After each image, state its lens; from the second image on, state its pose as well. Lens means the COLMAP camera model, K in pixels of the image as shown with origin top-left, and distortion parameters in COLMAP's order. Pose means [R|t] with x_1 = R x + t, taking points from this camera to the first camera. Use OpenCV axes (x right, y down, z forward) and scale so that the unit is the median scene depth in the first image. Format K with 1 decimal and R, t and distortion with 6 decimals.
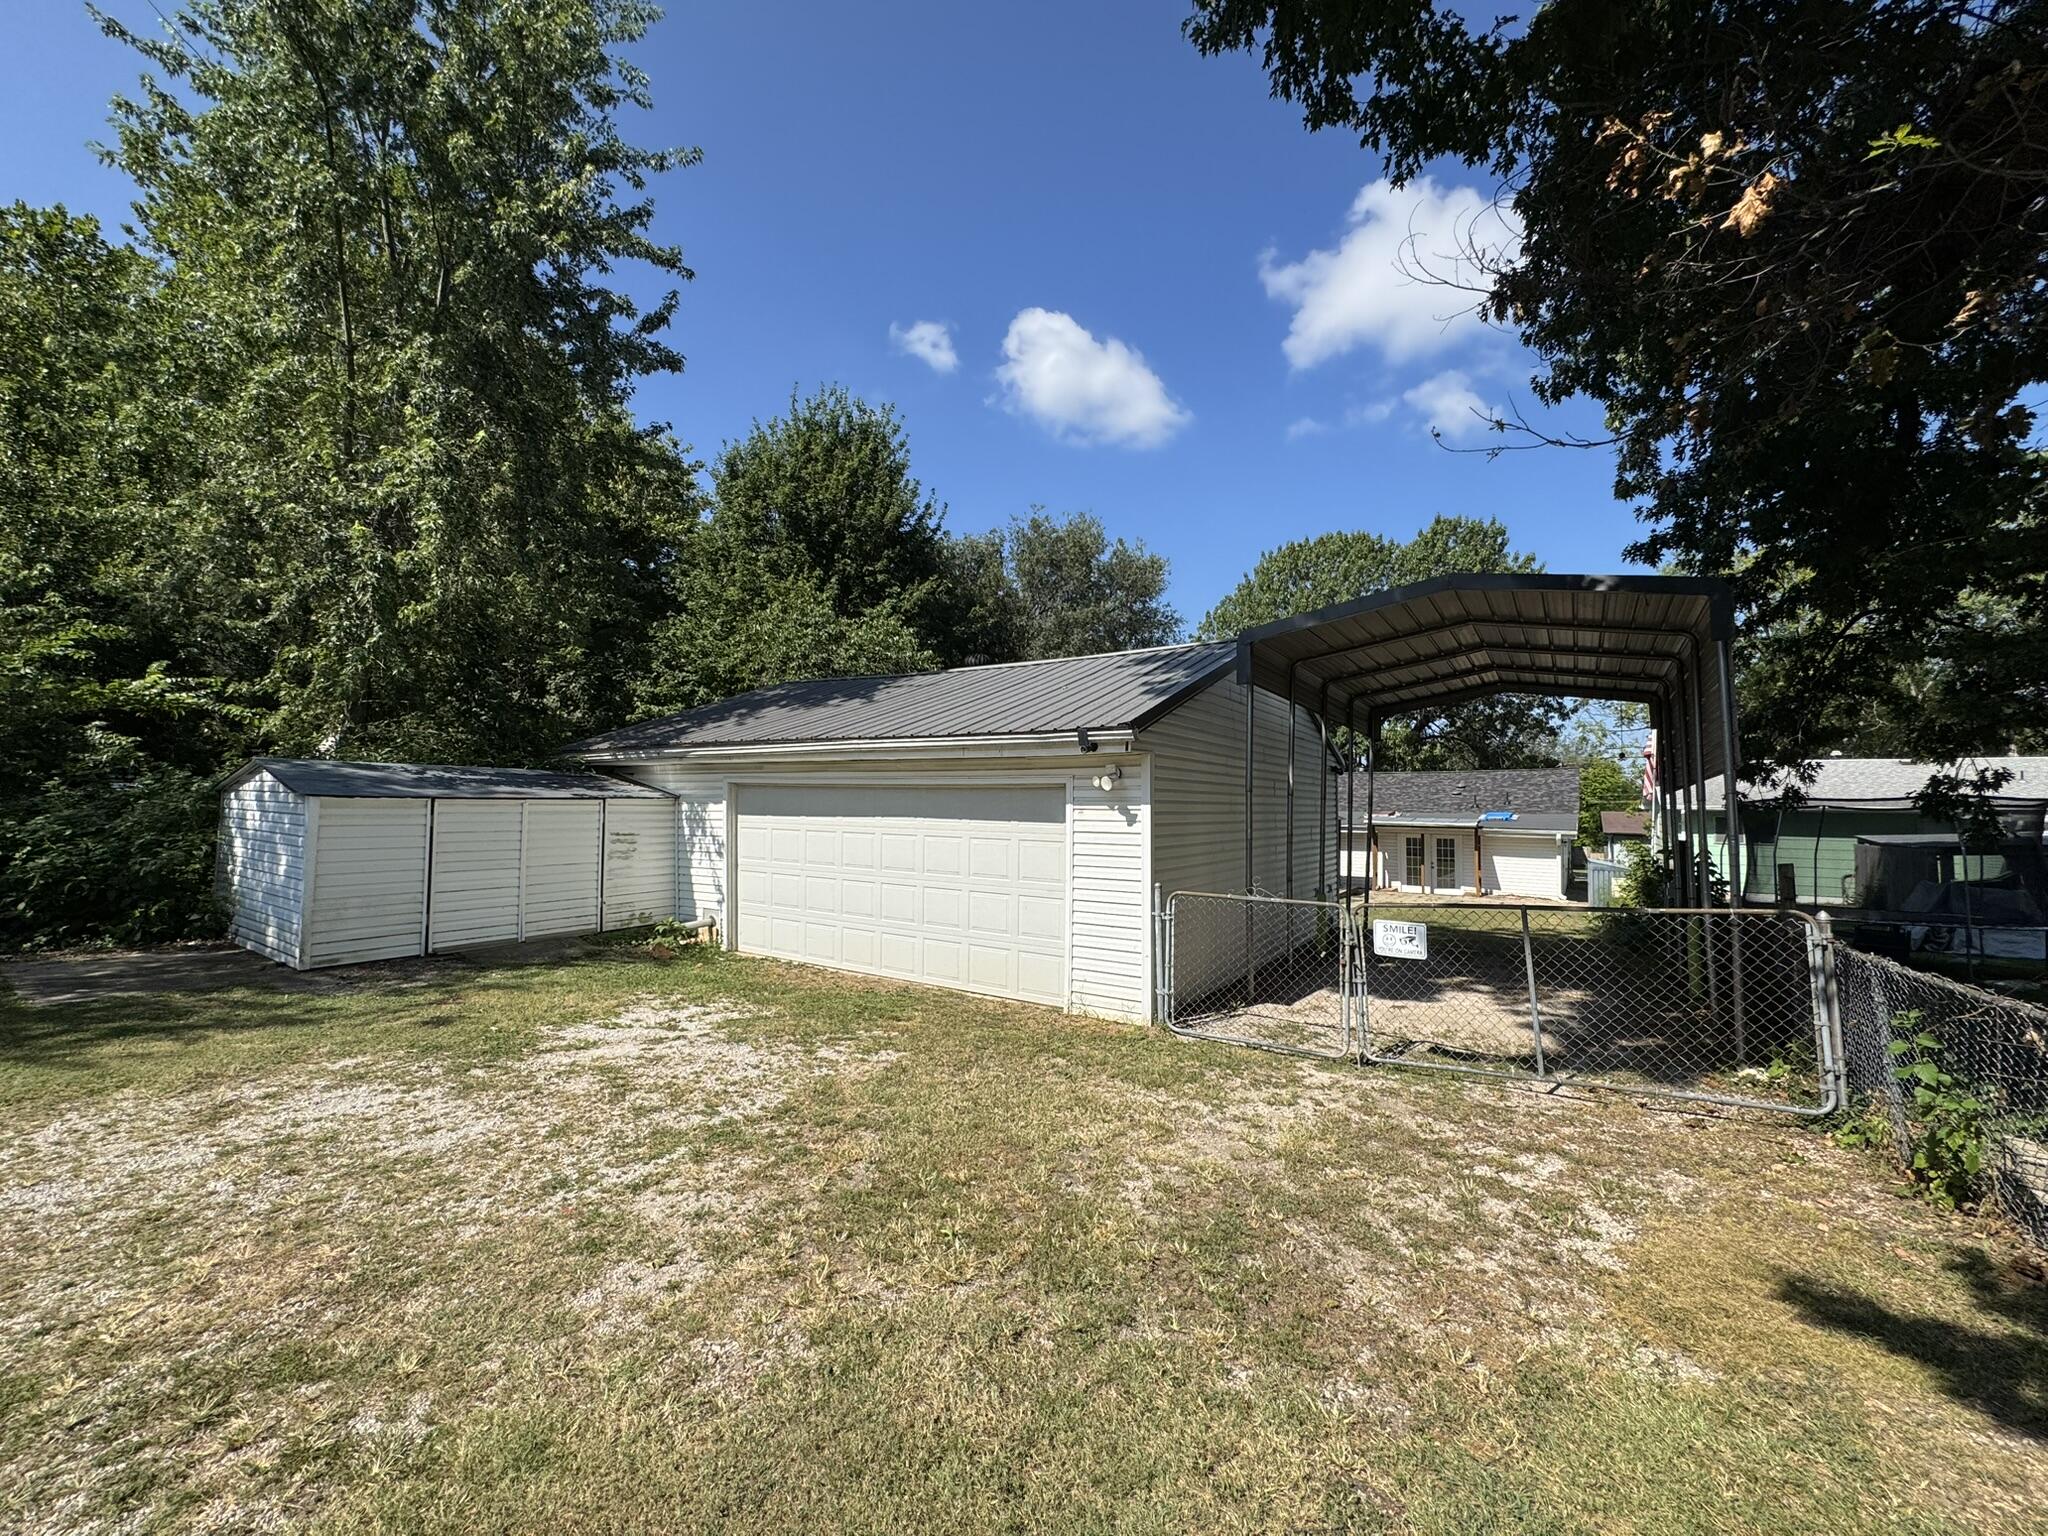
lens RADIAL K [[814.9, 0, 1025.0], [0, 814.9, 763.9], [0, 0, 1]] dist [-0.000067, -0.000074]
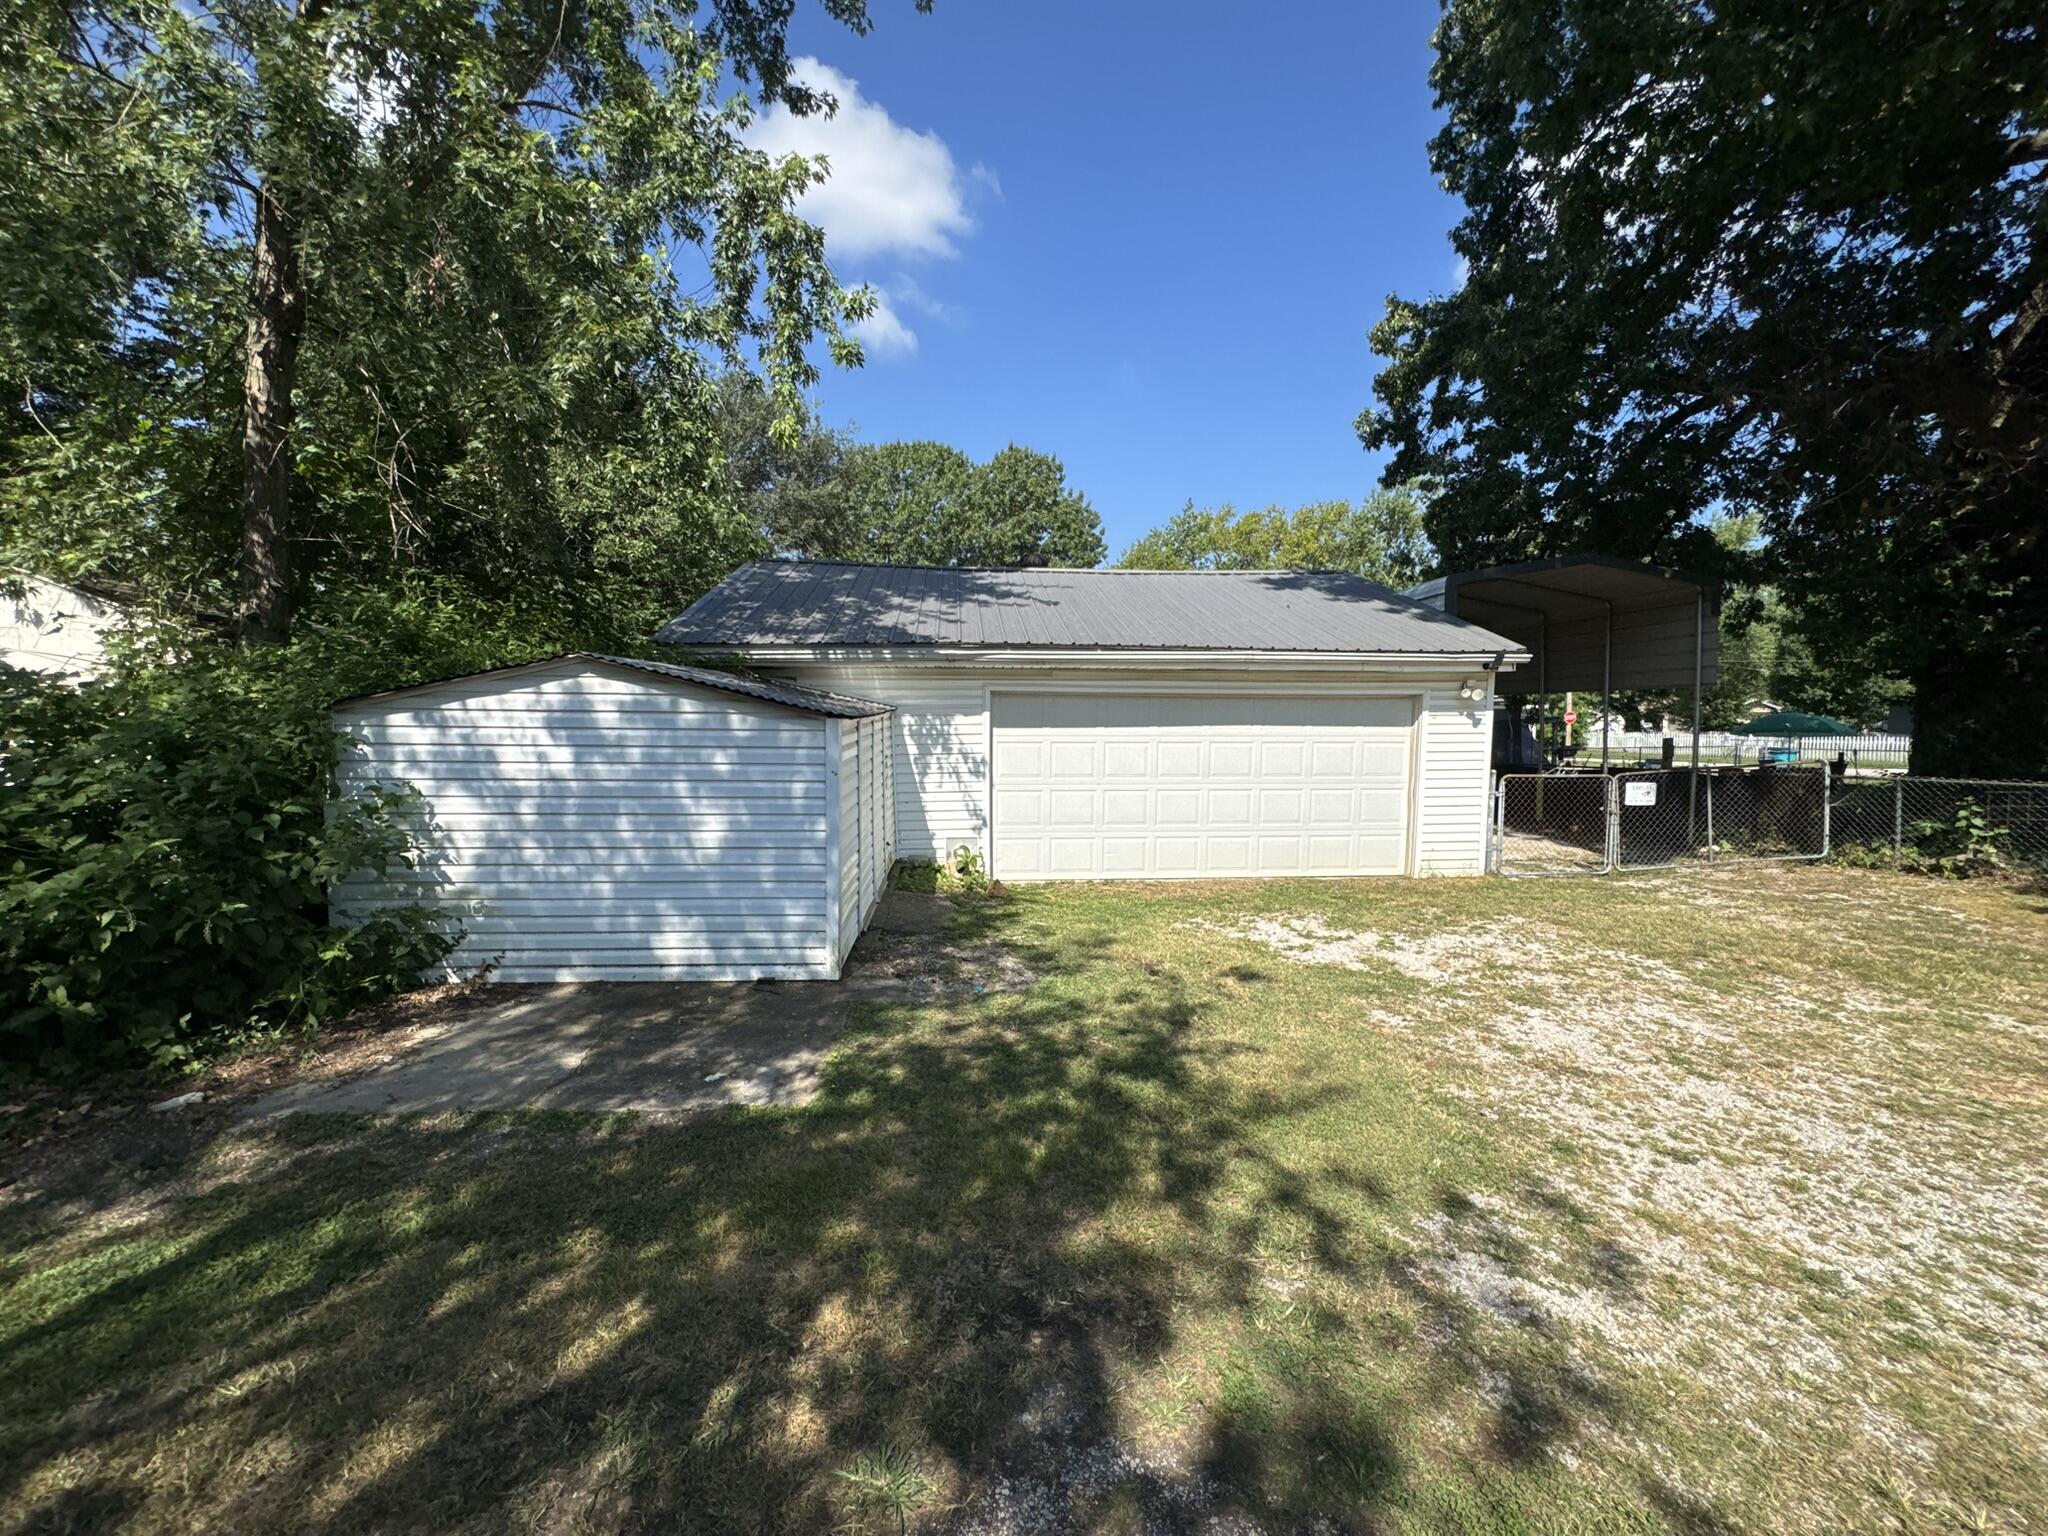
lens RADIAL K [[814.9, 0, 1026.6], [0, 814.9, 764.9], [0, 0, 1]] dist [-0.000067, -0.000074]
pose [[0.786806, -0.056747, 0.614586, -1.154519], [-0.022414, 0.992480, 0.120334, -0.004487], [-0.616793, -0.108454, 0.779618, 0.400067]]
